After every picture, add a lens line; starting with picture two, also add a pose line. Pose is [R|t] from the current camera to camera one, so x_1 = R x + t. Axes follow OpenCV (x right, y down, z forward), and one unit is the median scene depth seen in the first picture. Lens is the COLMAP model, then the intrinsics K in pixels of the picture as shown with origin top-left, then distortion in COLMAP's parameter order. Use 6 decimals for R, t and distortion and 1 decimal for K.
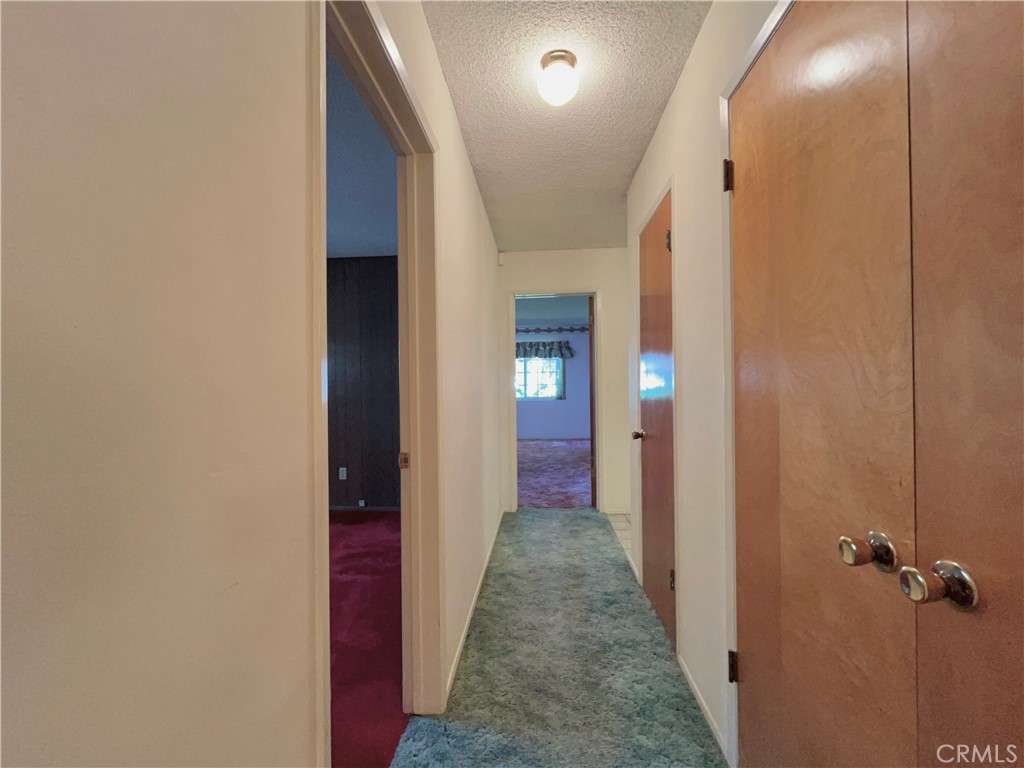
lens RADIAL K [[418.0, 0, 511.9], [0, 418.0, 385.1], [0, 0, 1]] dist [-0.000790, -0.000665]
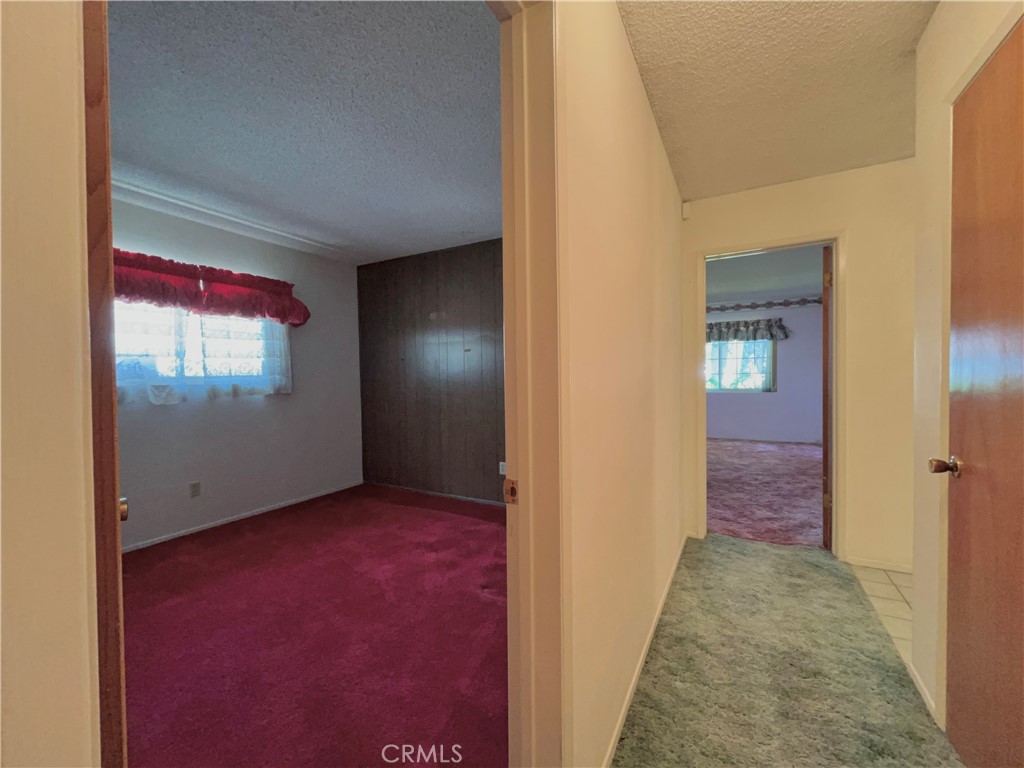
lens RADIAL K [[418.0, 0, 510.4], [0, 418.0, 383.3], [0, 0, 1]] dist [-0.000790, -0.000665]
pose [[0.907702, 0.009353, -0.419510, 0.007084], [0.000395, 0.999732, 0.023144, -0.002578], [0.419615, -0.021174, 0.907455, 0.178963]]
